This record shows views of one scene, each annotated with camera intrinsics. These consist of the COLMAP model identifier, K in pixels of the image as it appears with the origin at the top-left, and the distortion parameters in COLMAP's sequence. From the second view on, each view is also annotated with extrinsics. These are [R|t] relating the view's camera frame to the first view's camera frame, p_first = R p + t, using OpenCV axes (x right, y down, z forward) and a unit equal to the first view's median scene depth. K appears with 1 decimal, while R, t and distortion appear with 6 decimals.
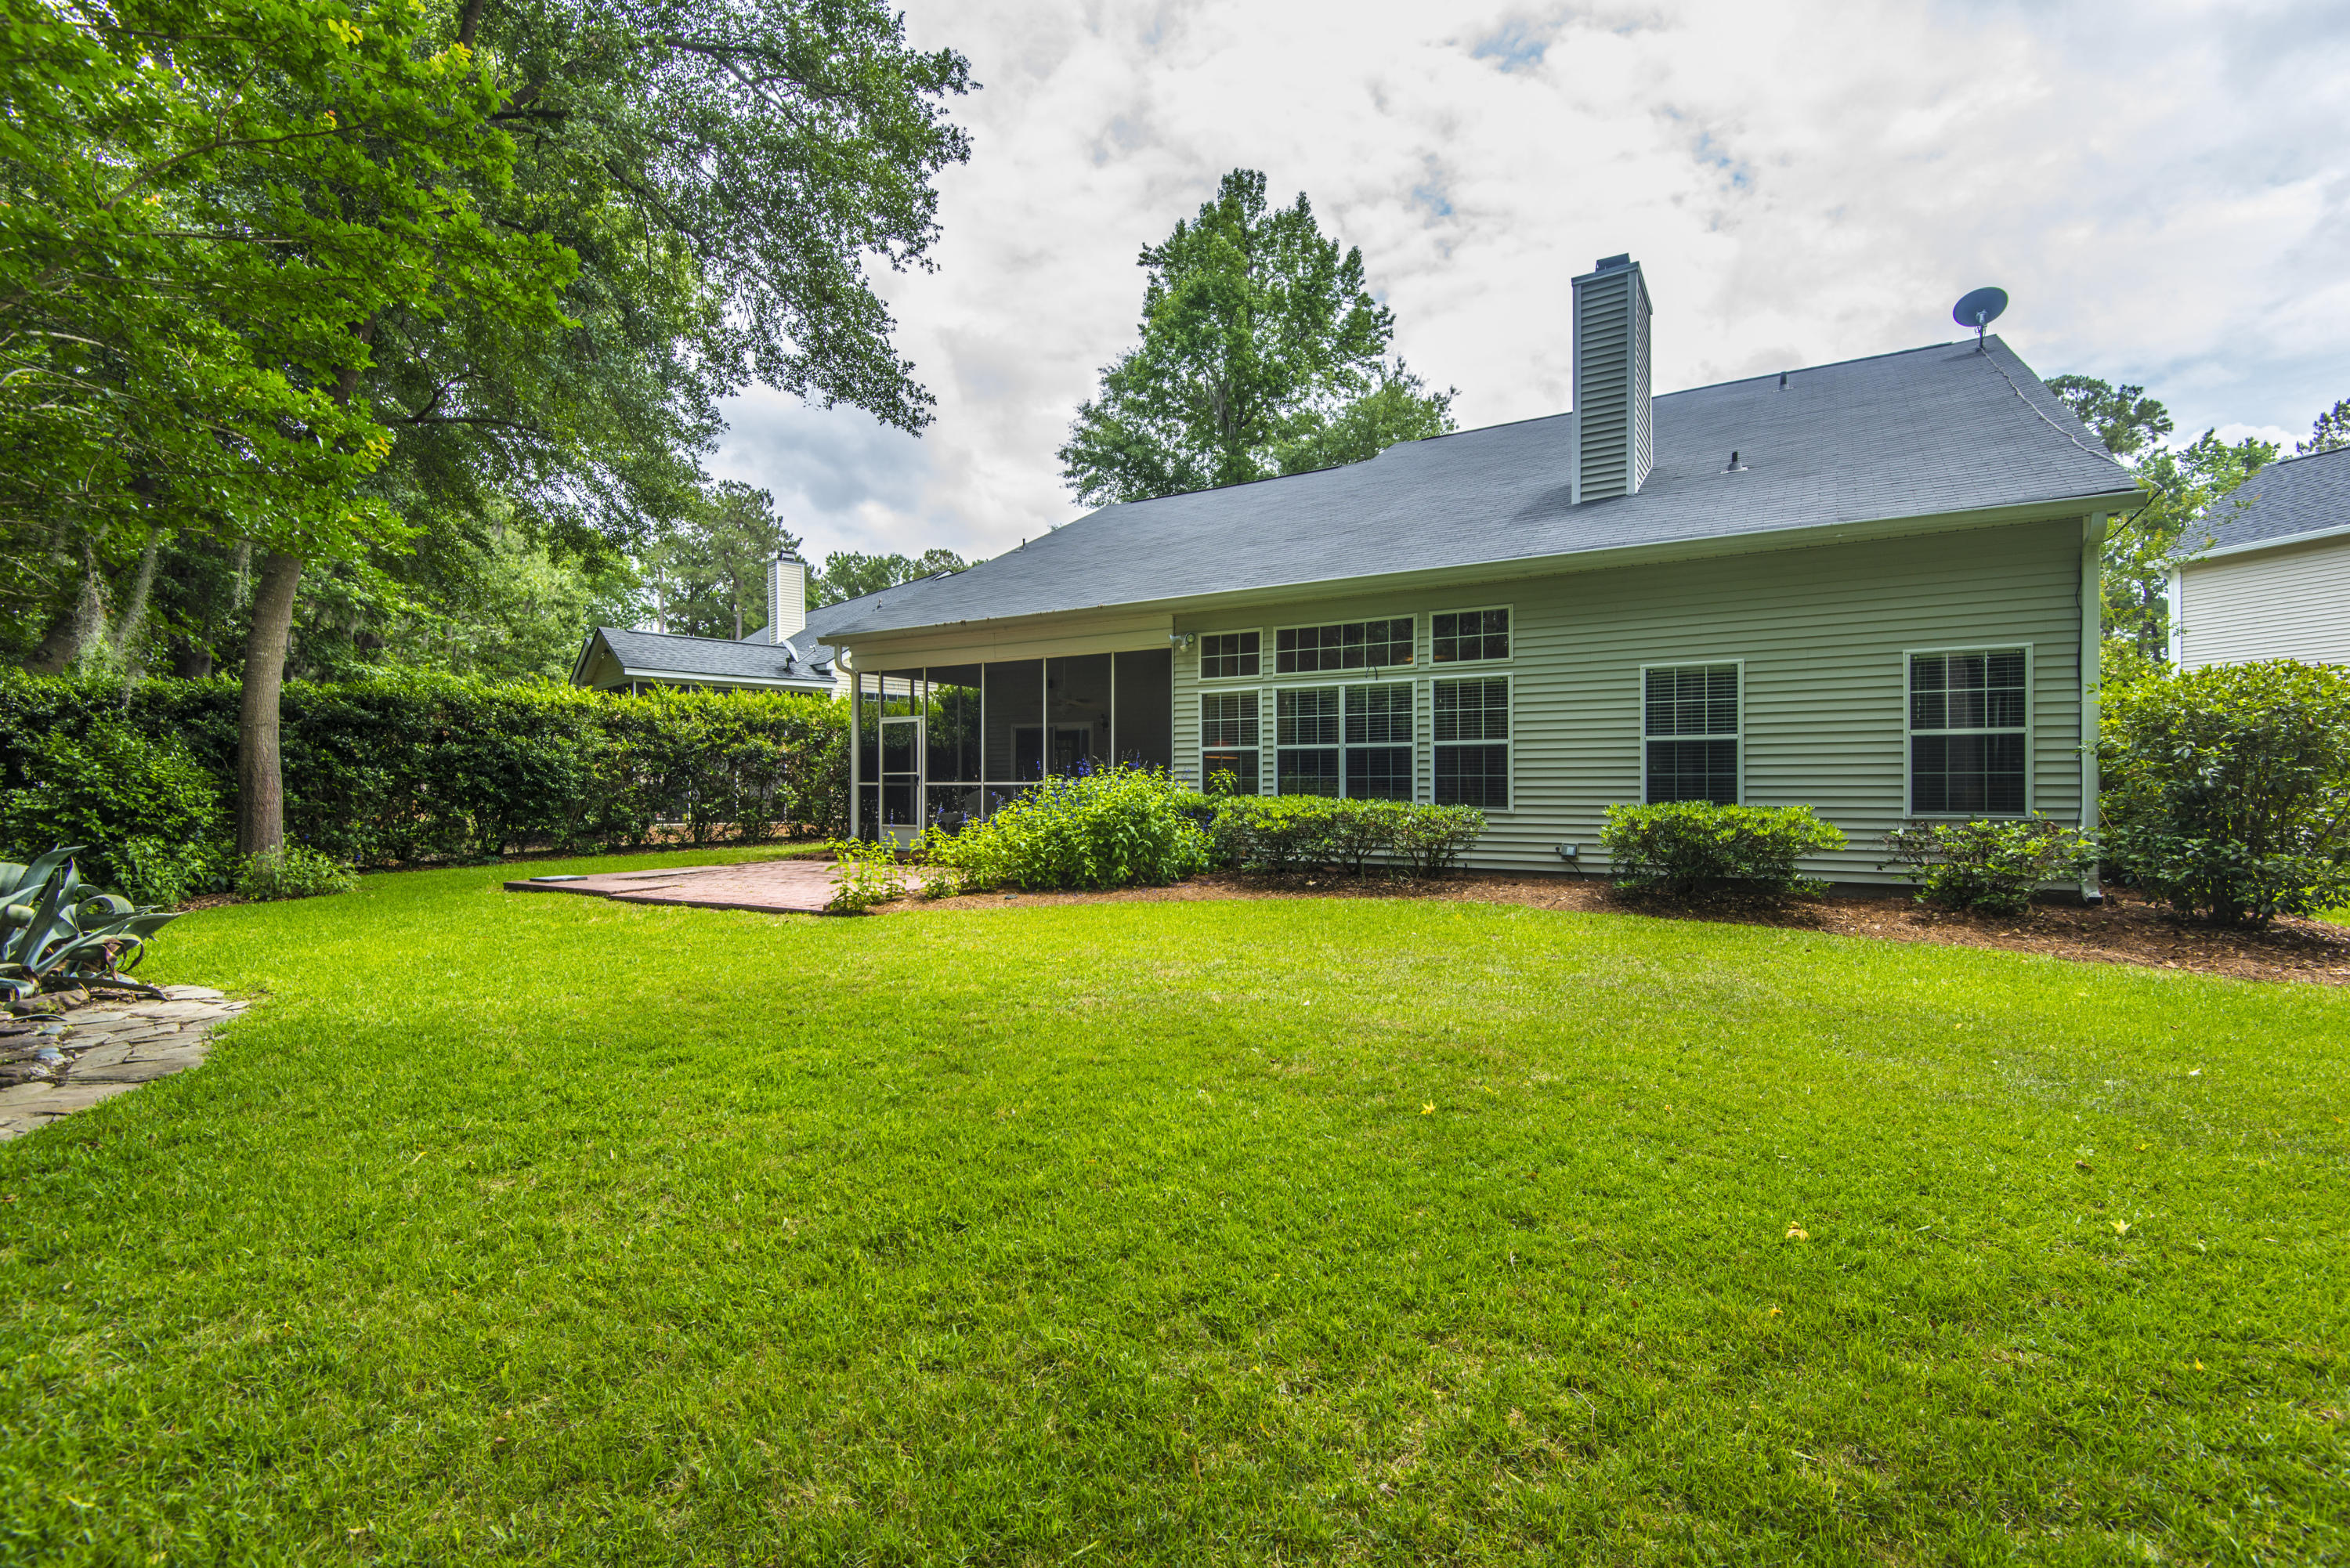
lens RADIAL K [[1117.6, 0, 1231.9], [0, 1117.6, 794.3], [0, 0, 1]] dist [0.023885, -0.012211]
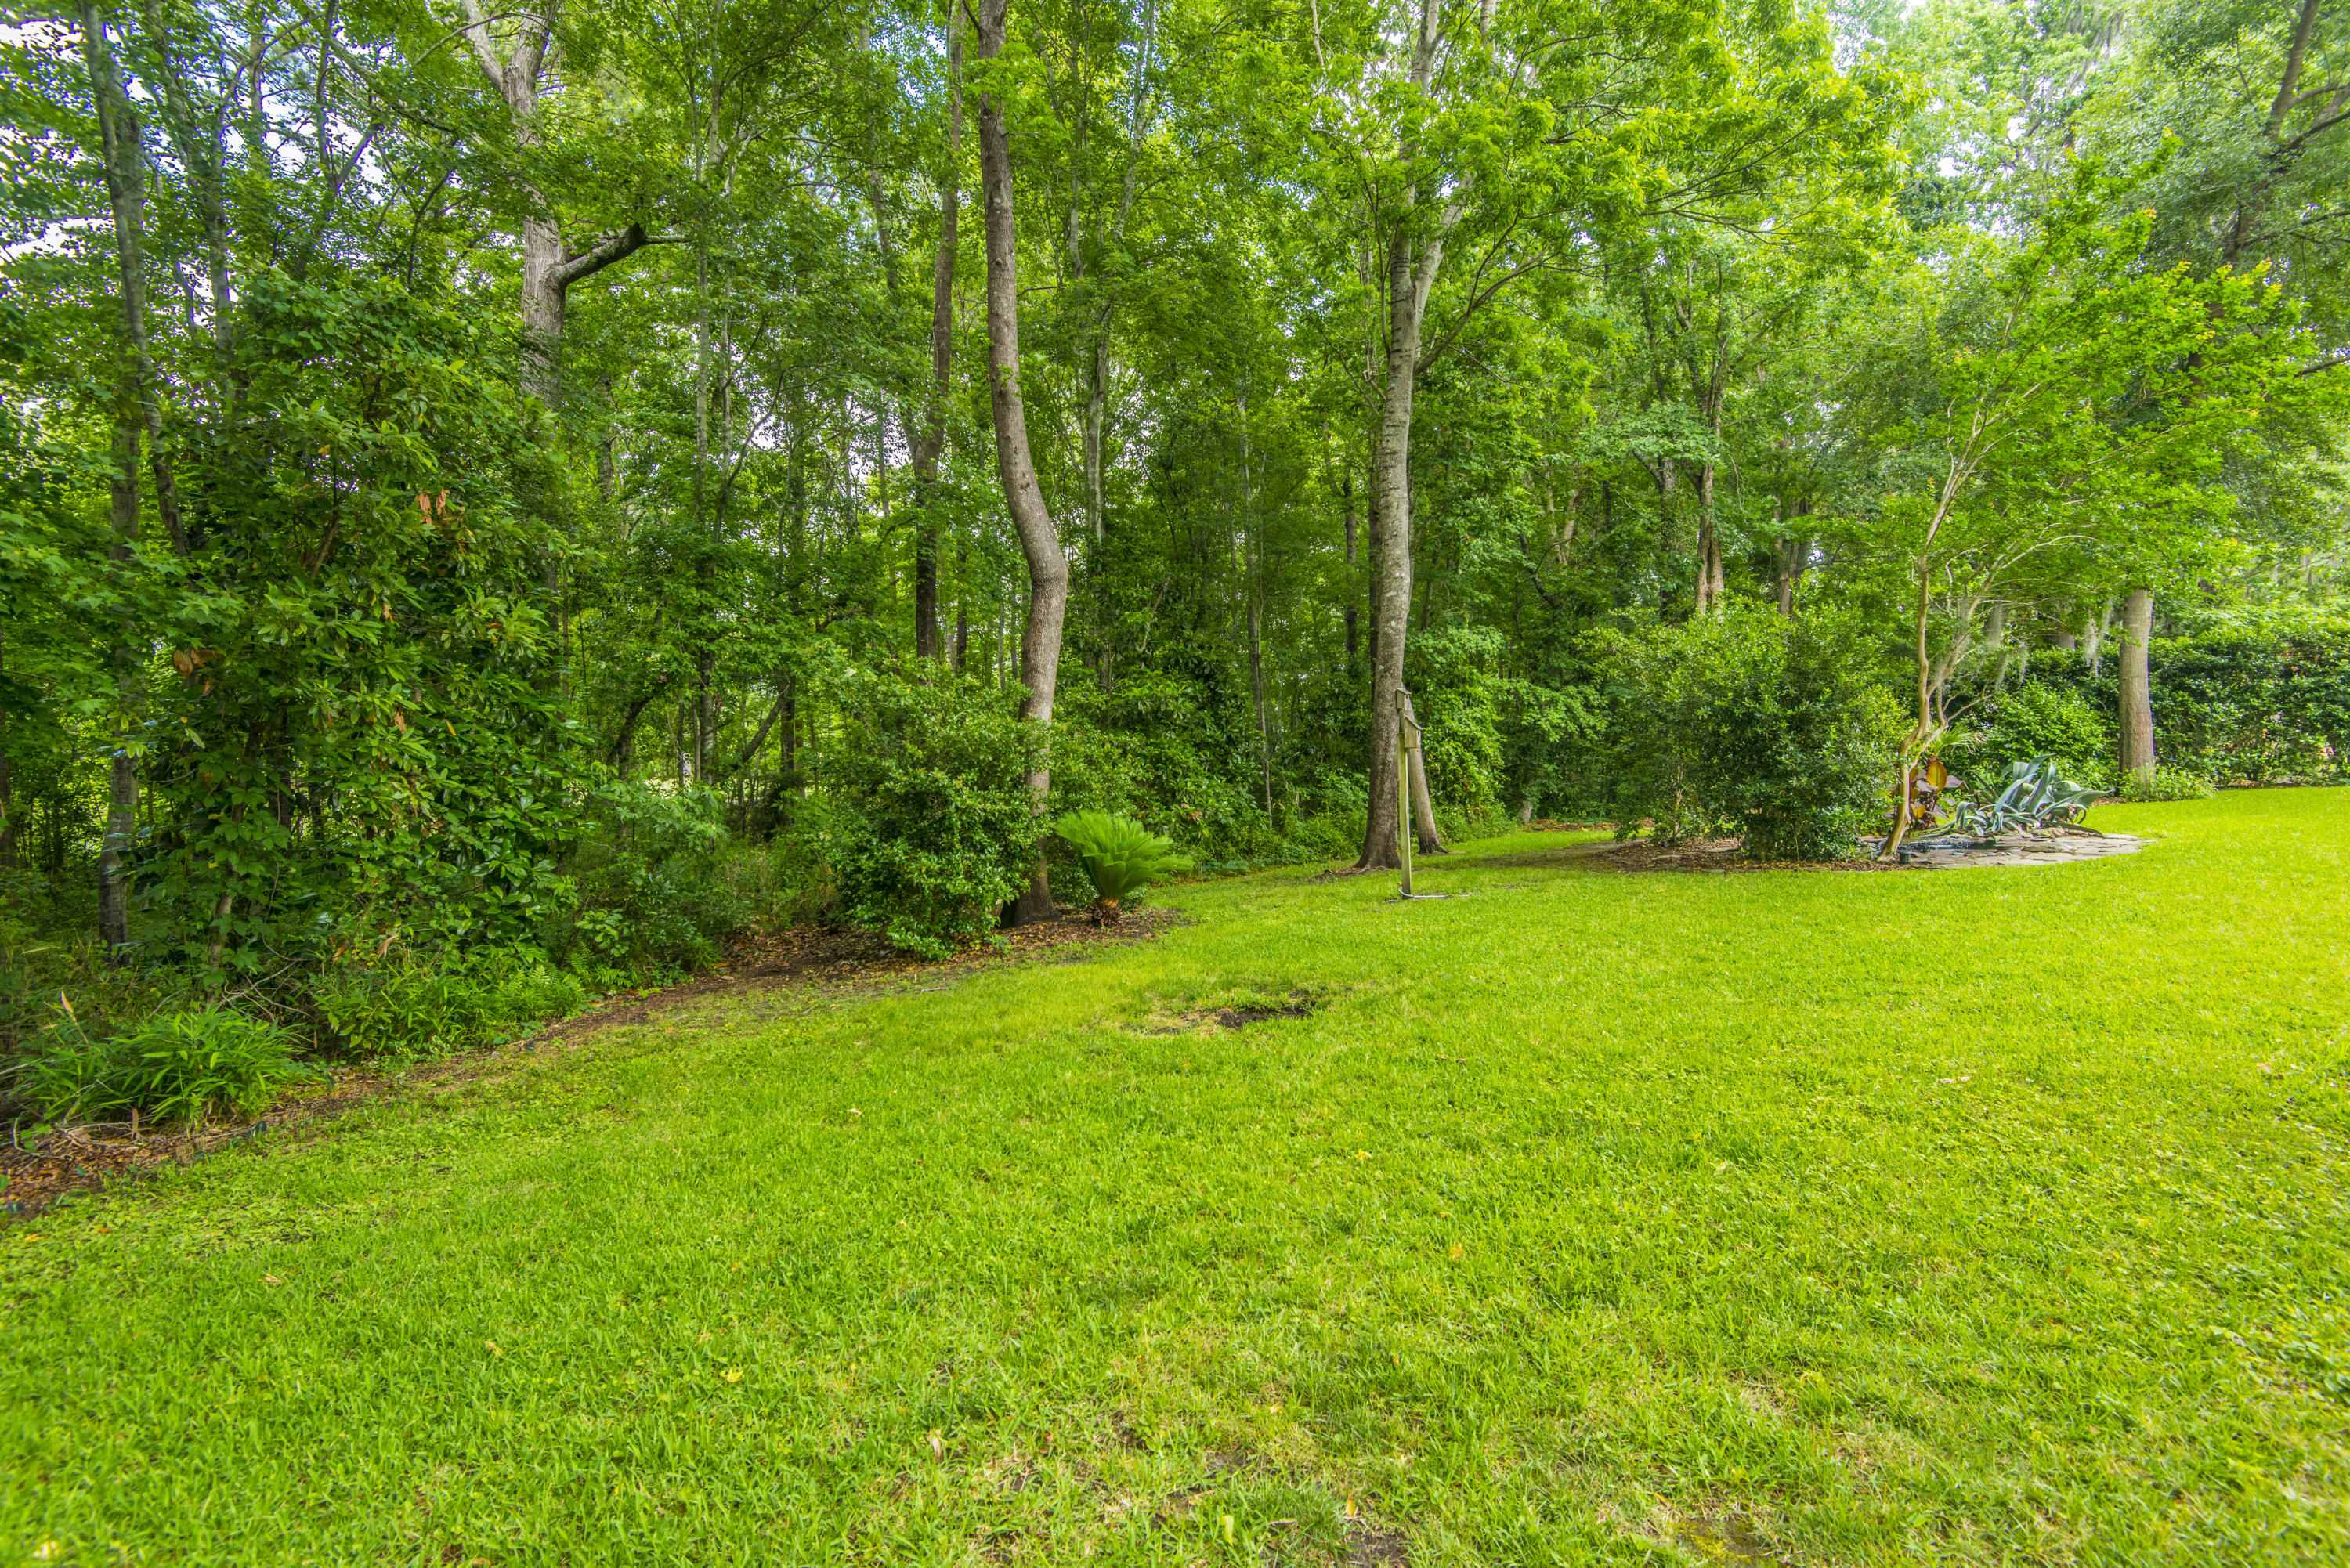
lens RADIAL K [[1066.3, 0, 1099.7], [0, 1066.3, 777.3], [0, 0, 1]] dist [-0.020118, 0.000062]
pose [[0.098446, -0.000968, -0.995142, 0.226243], [0.034346, 0.999407, 0.002425, 0.011484], [0.994549, -0.034418, 0.098421, -0.305232]]
